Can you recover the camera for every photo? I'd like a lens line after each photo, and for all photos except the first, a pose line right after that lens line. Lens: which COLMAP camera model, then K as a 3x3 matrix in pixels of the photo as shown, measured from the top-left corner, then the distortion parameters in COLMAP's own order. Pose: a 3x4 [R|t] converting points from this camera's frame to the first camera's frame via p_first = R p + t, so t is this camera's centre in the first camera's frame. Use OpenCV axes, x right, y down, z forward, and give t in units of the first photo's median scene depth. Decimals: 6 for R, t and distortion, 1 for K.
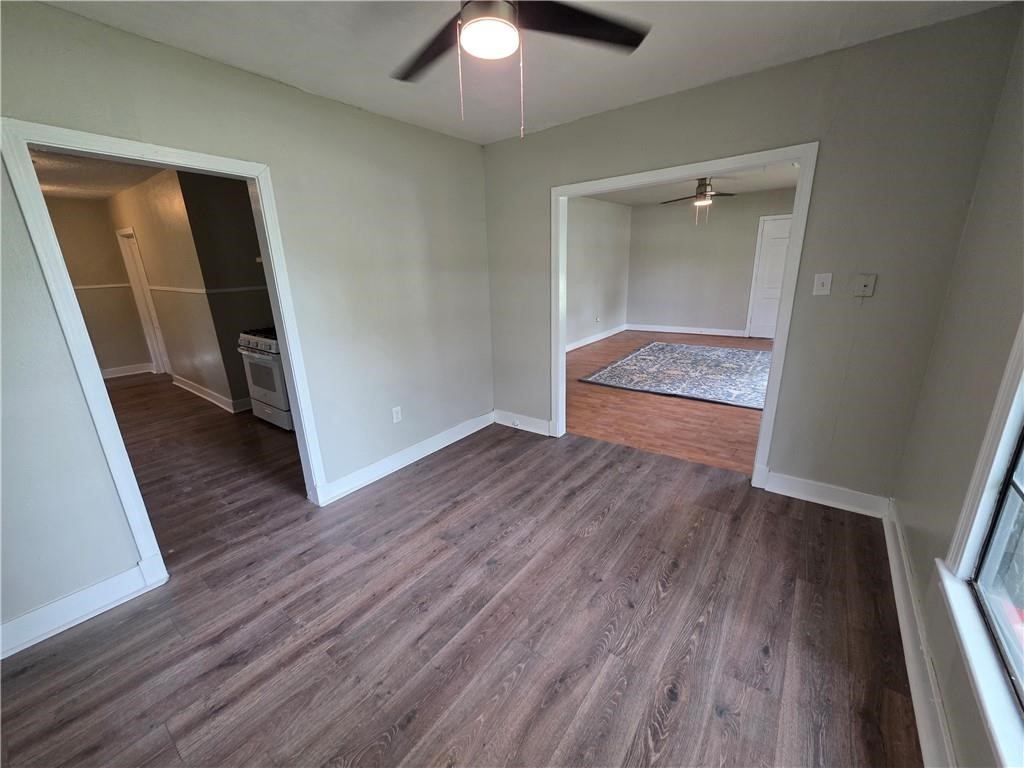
lens RADIAL K [[404.4, 0, 510.4], [0, 404.4, 378.8], [0, 0, 1]] dist [-0.000038, 0.000002]
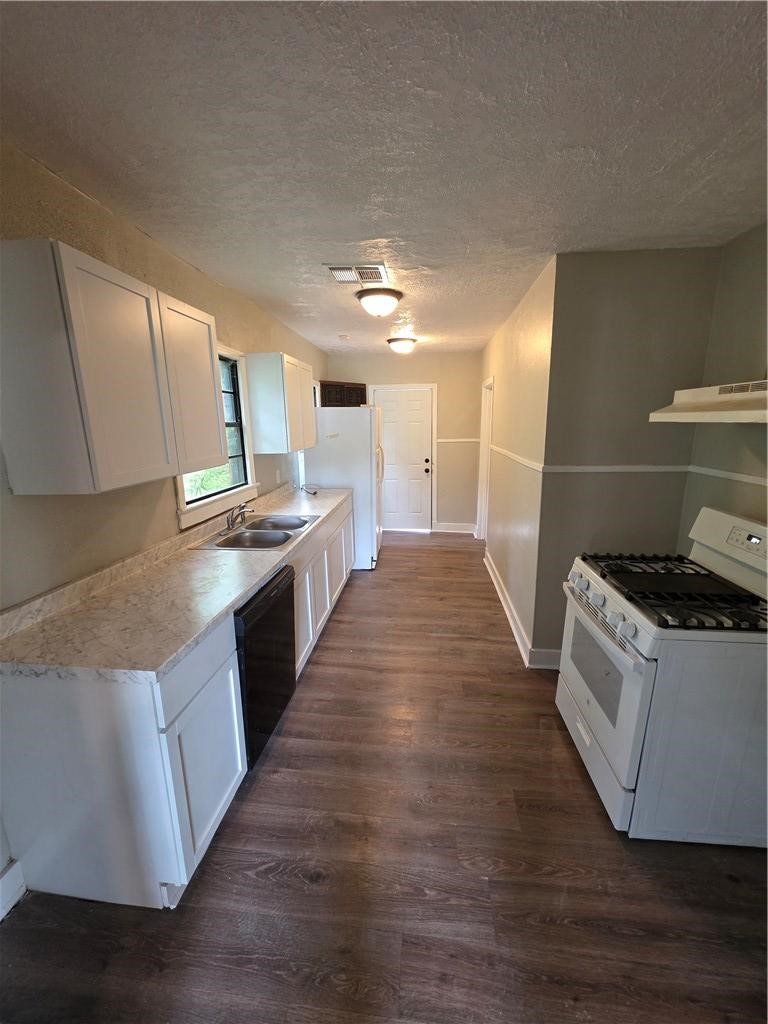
lens RADIAL K [[404.4, 0, 383.1], [0, 404.4, 509.8], [0, 0, 1]] dist [-0.000038, 0.000002]
pose [[0.516991, 0.205509, -0.830955, -0.320557], [-0.231092, 0.968216, 0.095679, -0.145434], [0.824207, 0.142562, 0.548051, 0.424335]]
